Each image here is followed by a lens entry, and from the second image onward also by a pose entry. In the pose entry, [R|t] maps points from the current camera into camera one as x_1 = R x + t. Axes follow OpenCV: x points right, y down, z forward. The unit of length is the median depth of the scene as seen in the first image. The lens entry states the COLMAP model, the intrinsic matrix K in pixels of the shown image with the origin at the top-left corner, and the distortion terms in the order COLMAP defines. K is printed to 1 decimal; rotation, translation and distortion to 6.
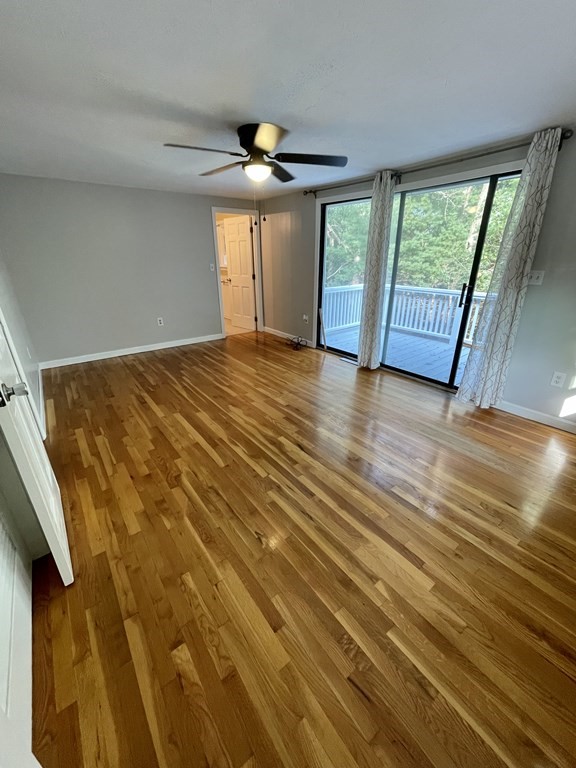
lens RADIAL K [[309.6, 0, 287.6], [0, 309.6, 382.1], [0, 0, 1]] dist [-0.002838, 0.001162]
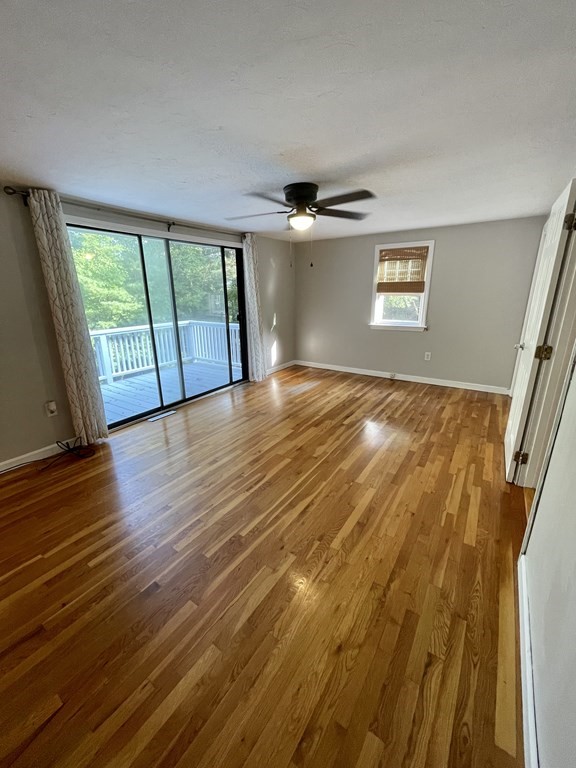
lens RADIAL K [[309.6, 0, 286.2], [0, 309.6, 380.8], [0, 0, 1]] dist [-0.002838, 0.001162]
pose [[-0.315839, -0.263212, 0.911573, -1.133814], [0.375765, 0.847495, 0.374904, -0.585519], [-0.871233, 0.460947, -0.168765, 1.373561]]
